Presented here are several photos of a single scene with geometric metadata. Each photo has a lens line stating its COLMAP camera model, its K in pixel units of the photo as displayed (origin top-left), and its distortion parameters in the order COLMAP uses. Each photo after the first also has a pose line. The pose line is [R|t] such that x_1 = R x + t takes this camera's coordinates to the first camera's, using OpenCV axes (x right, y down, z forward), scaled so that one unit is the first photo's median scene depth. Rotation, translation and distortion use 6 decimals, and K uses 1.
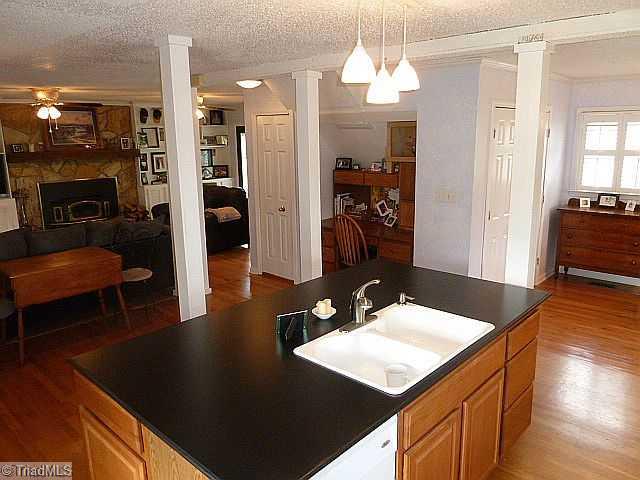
lens RADIAL K [[482.6, 0, 320.0], [0, 482.6, 240.0], [0, 0, 1]] dist [-0.022755, 0.003638]
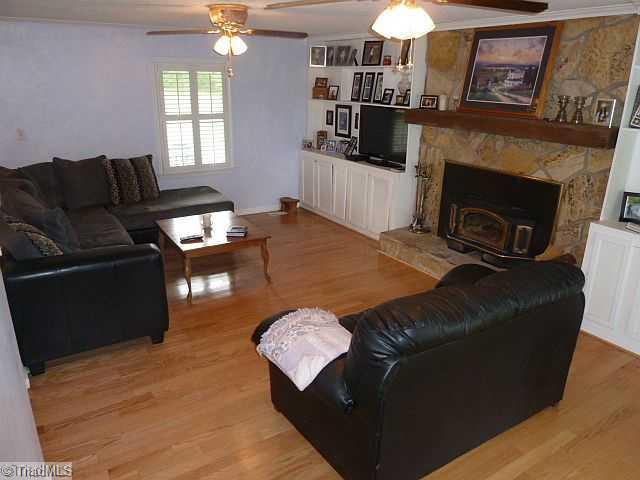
lens RADIAL K [[482.6, 0, 320.0], [0, 482.6, 240.0], [0, 0, 1]] dist [-0.022755, 0.003638]
pose [[-0.253633, 0.314562, -0.914724, 0.063433], [-0.226767, 0.899958, 0.372362, -0.201728], [0.940344, 0.301872, -0.156927, 0.880026]]
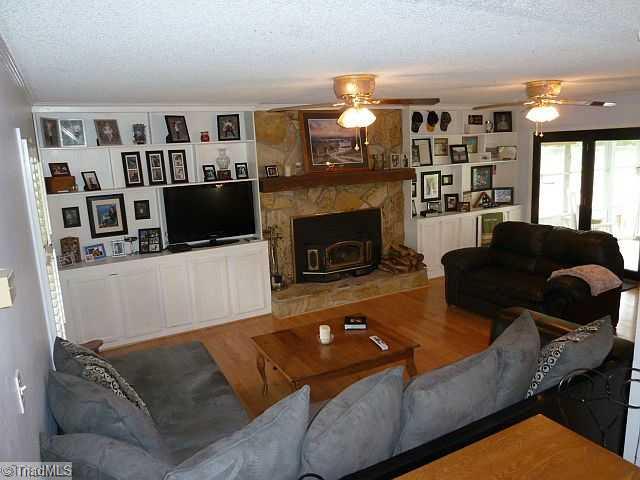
lens RADIAL K [[482.6, 0, 320.0], [0, 482.6, 240.0], [0, 0, 1]] dist [-0.022755, 0.003638]
pose [[0.945519, 0.033391, -0.323851, -0.275859], [-0.038649, 0.999205, -0.009814, -0.071015], [0.323265, 0.021795, 0.946057, 0.280744]]
